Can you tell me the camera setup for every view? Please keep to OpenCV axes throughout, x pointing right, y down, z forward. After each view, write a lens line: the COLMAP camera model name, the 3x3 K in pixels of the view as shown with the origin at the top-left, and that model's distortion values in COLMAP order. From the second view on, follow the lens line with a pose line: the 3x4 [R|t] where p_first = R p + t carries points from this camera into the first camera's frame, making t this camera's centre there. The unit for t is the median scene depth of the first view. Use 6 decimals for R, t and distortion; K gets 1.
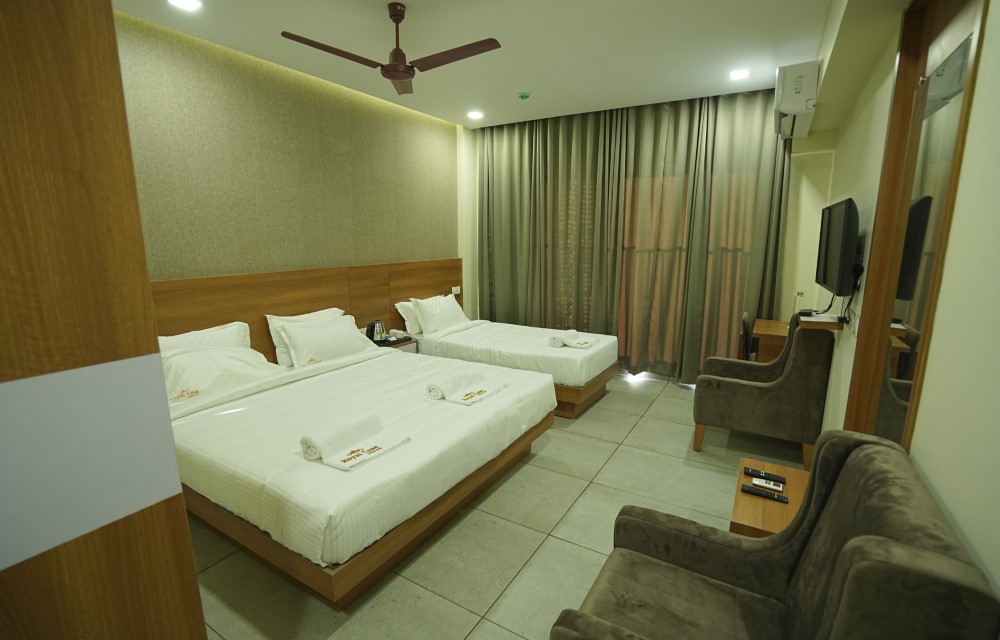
lens RADIAL K [[453.1, 0, 499.4], [0, 453.1, 327.6], [0, 0, 1]] dist [-0.065652, 0.023544]
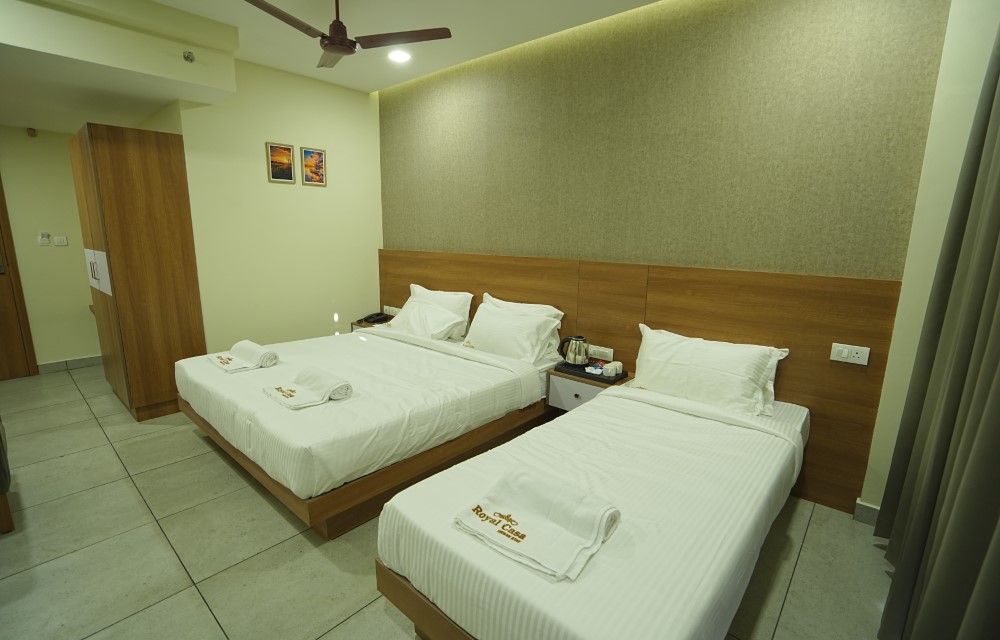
lens RADIAL K [[453.1, 0, 499.4], [0, 453.1, 327.6], [0, 0, 1]] dist [-0.065652, 0.023544]
pose [[-0.163962, 0.202478, -0.965463, 0.734813], [-0.206850, 0.949893, 0.234342, -0.282043], [0.964536, 0.238129, -0.113864, 1.542466]]
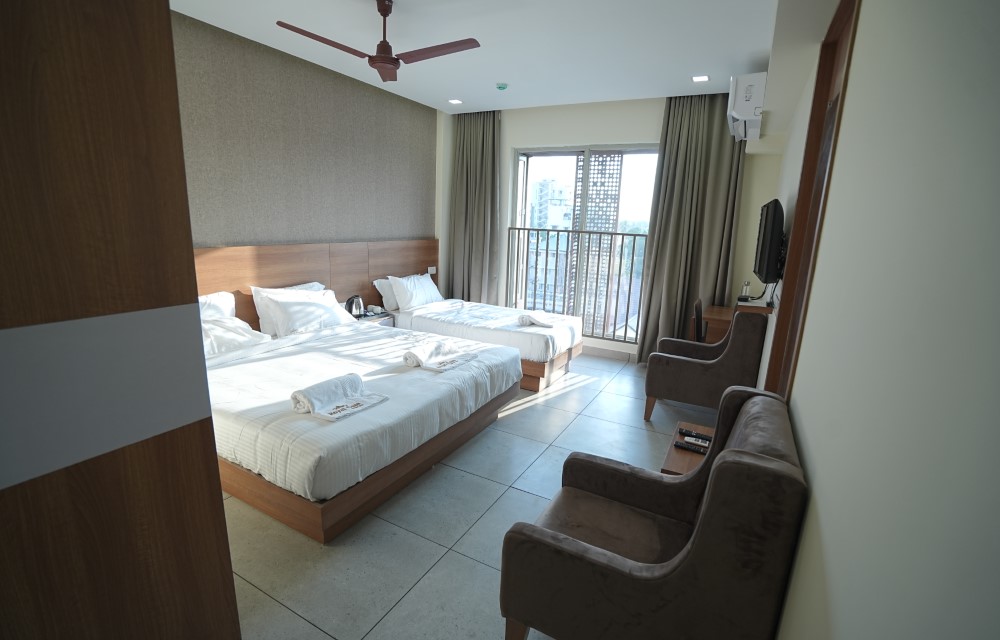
lens RADIAL K [[453.1, 0, 499.4], [0, 453.1, 327.6], [0, 0, 1]] dist [-0.065652, 0.023544]
pose [[0.997973, 0.027277, 0.057496, 0.006073], [-0.029251, 0.999001, 0.033779, 0.020892], [-0.056517, -0.035393, 0.997774, -0.108184]]
